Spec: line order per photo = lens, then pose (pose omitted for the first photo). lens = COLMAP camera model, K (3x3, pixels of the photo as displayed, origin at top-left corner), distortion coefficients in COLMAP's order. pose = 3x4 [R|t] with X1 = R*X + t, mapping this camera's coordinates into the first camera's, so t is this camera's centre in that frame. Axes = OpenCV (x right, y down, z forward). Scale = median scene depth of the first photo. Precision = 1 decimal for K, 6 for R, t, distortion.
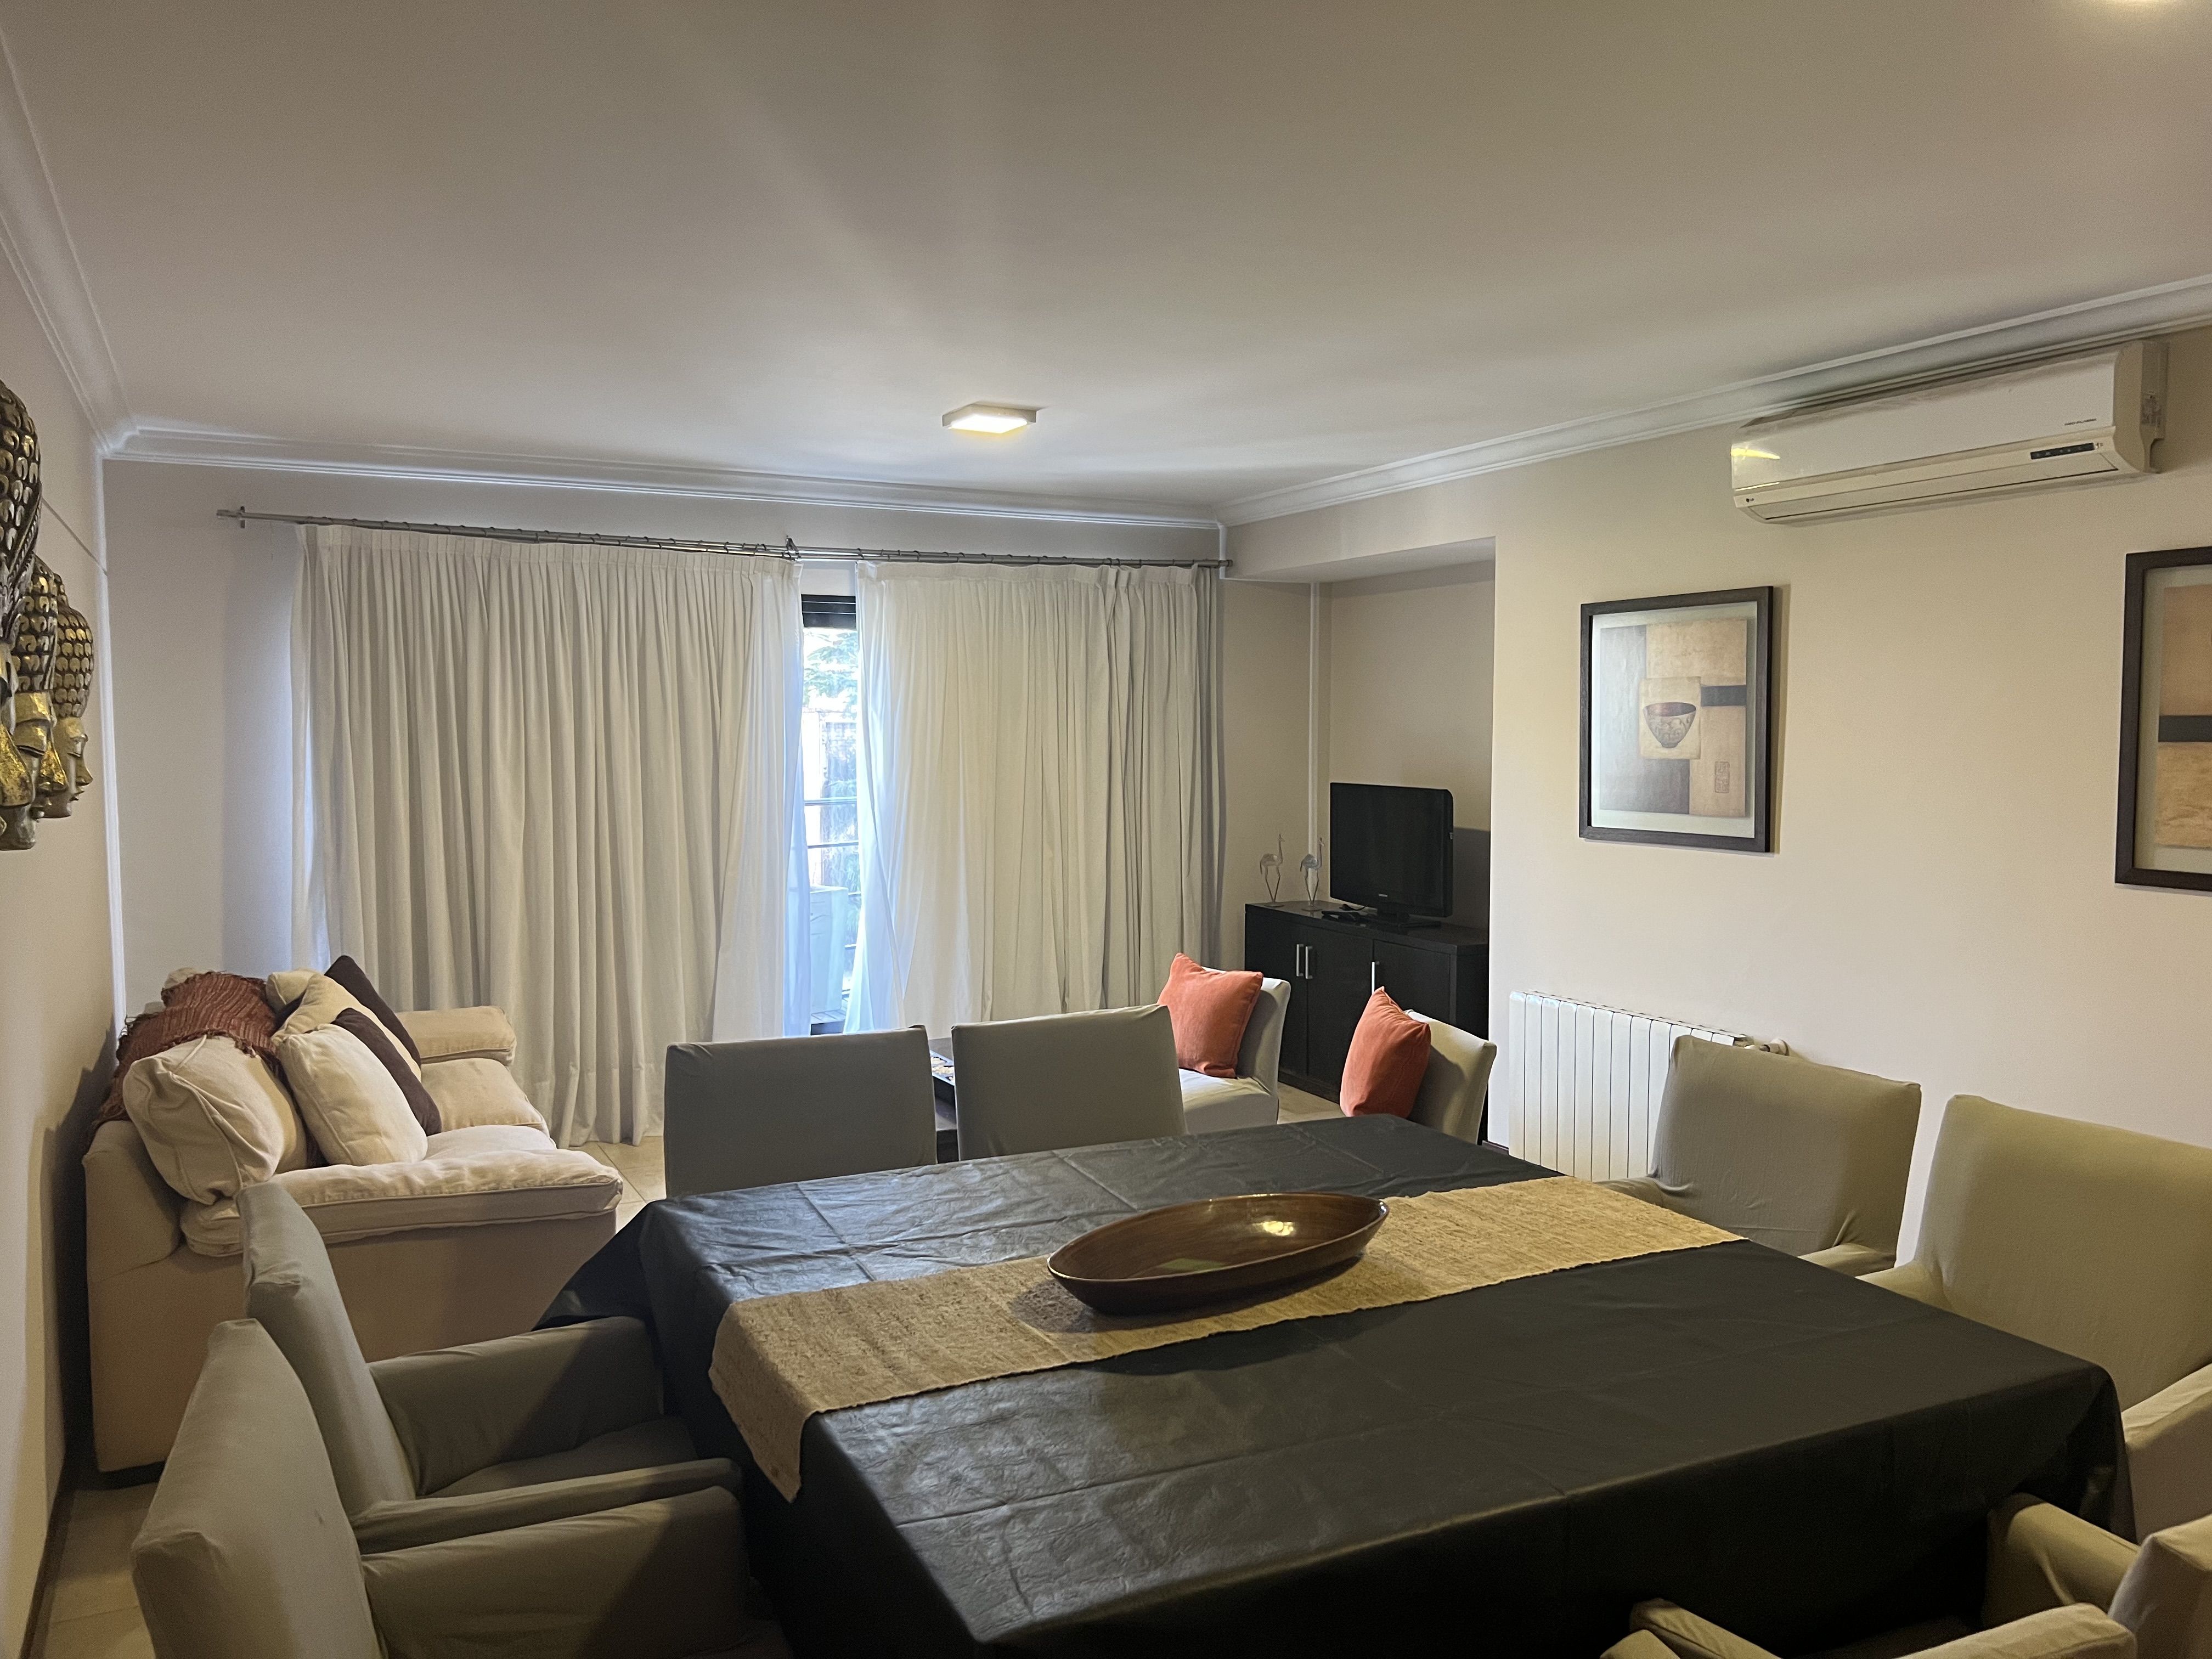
lens RADIAL K [[1682.3, 0, 1114.5], [0, 1682.3, 840.2], [0, 0, 1]] dist [0.045429, -0.004681]
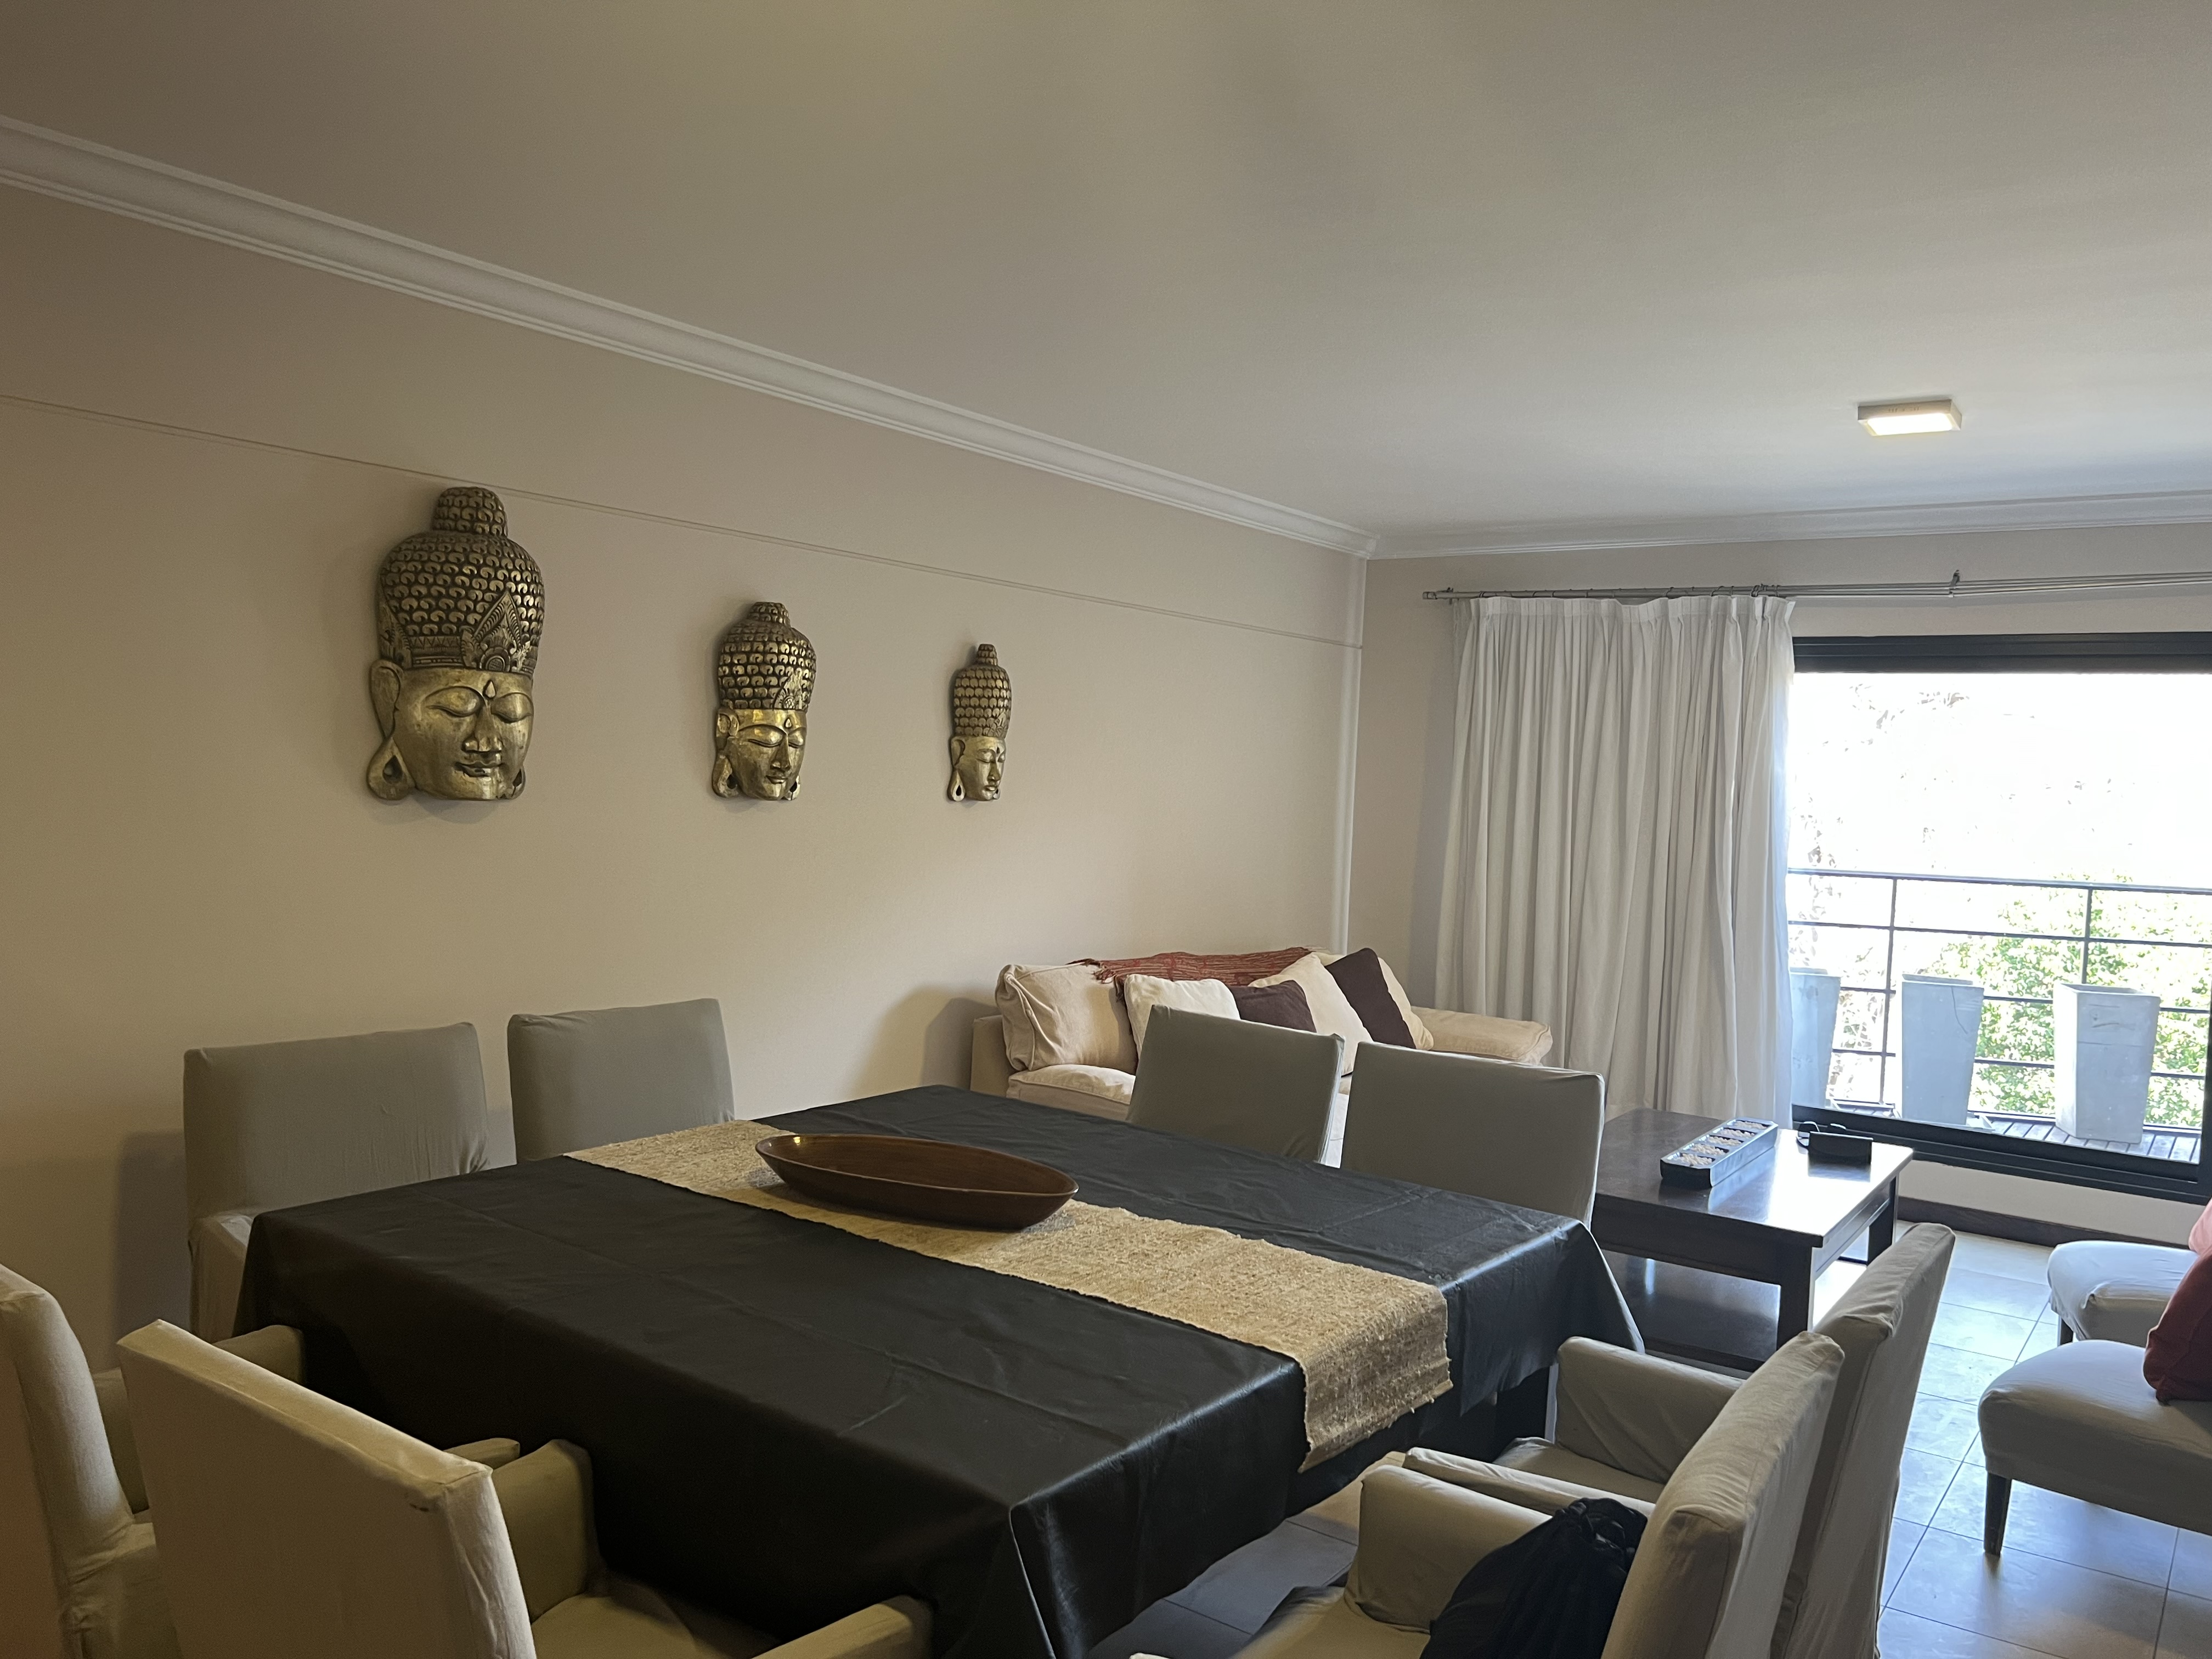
lens RADIAL K [[1682.3, 0, 1114.5], [0, 1682.3, 840.2], [0, 0, 1]] dist [0.045429, -0.004681]
pose [[0.456029, 0.060364, -0.887915, 0.906859], [-0.103337, 0.994540, 0.014540, -0.013282], [0.883945, 0.085124, 0.459777, 0.459931]]
